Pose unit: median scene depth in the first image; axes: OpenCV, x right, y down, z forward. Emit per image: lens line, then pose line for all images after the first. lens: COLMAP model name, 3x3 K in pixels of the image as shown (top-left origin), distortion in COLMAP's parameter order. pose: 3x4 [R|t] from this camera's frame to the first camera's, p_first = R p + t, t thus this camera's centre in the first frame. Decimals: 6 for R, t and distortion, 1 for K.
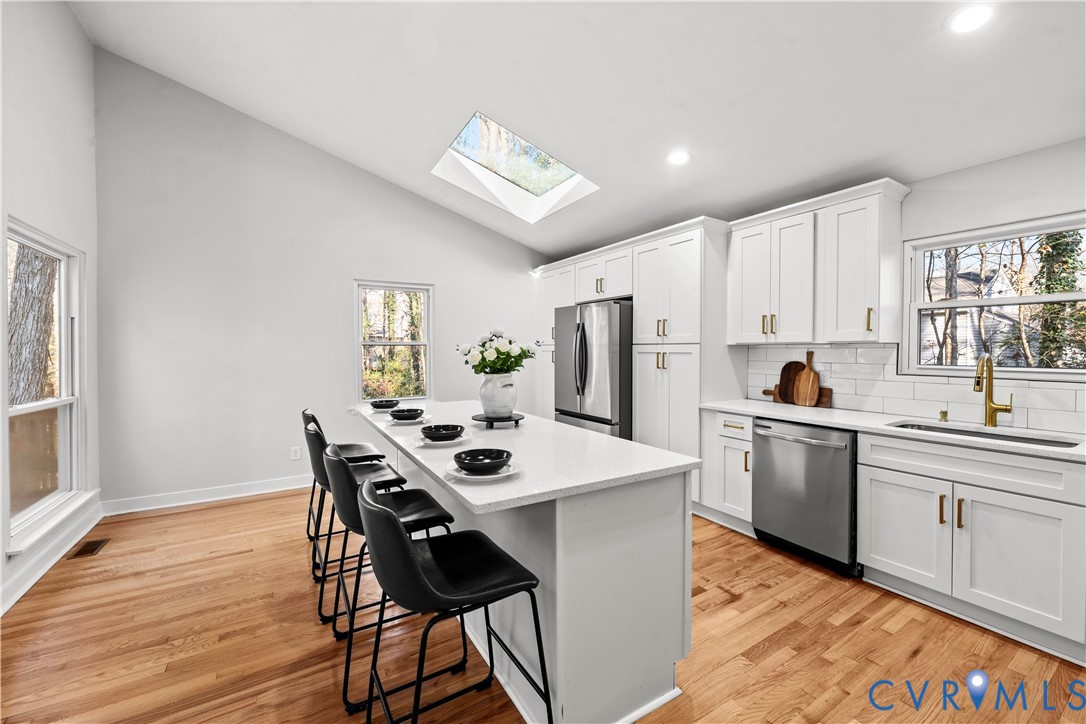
lens RADIAL K [[440.1, 0, 542.1], [0, 440.1, 356.3], [0, 0, 1]] dist [-0.001853, 0.000475]
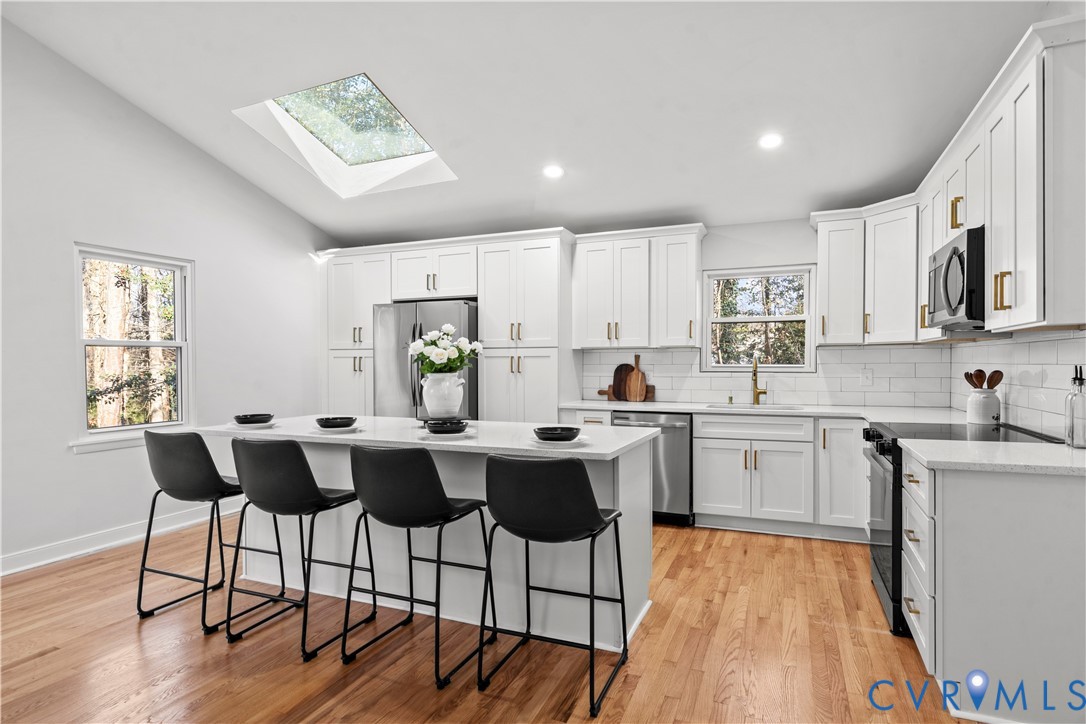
lens RADIAL K [[593.7, 0, 551.5], [0, 593.7, 378.4], [0, 0, 1]] dist [0.006551, 0.000385]
pose [[0.809231, -0.017441, 0.587232, -0.564958], [0.012605, 0.999845, 0.012327, 0.031891], [-0.587356, -0.002573, 0.809325, -0.163826]]
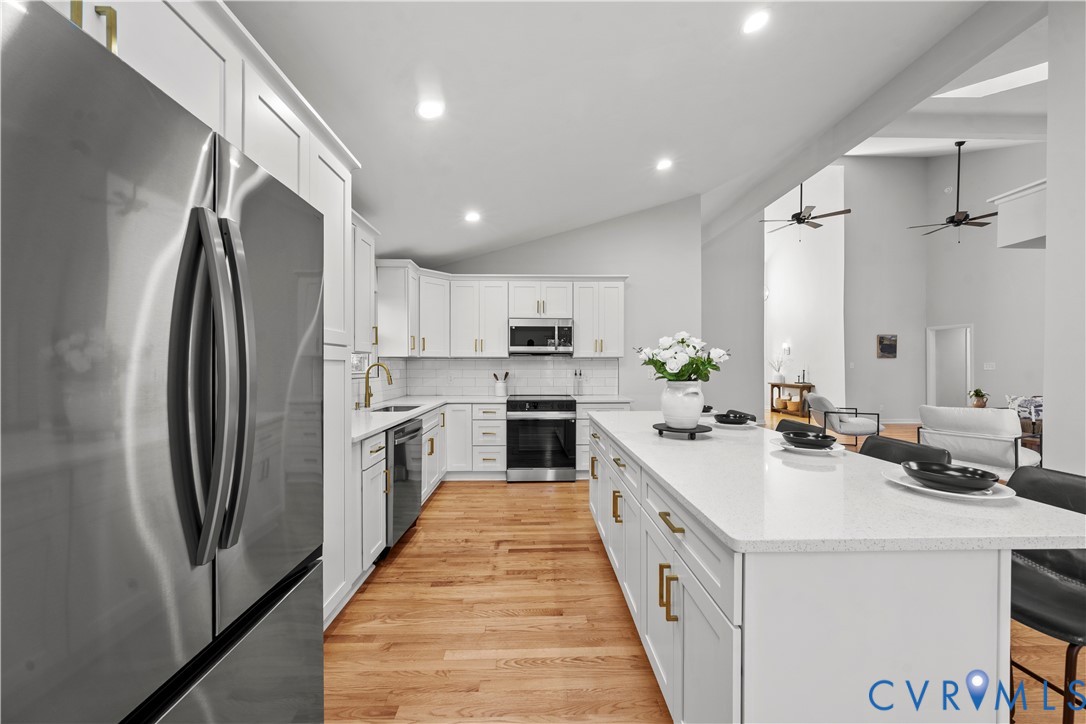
lens RADIAL K [[394.6, 0, 542.6], [0, 394.6, 363.4], [0, 0, 1]] dist [0.002217, -0.000360]
pose [[-0.870375, 0.002837, 0.492381, -0.218713], [0.010207, 0.999872, 0.012282, -0.010003], [-0.492283, 0.015716, -0.870293, 1.583931]]
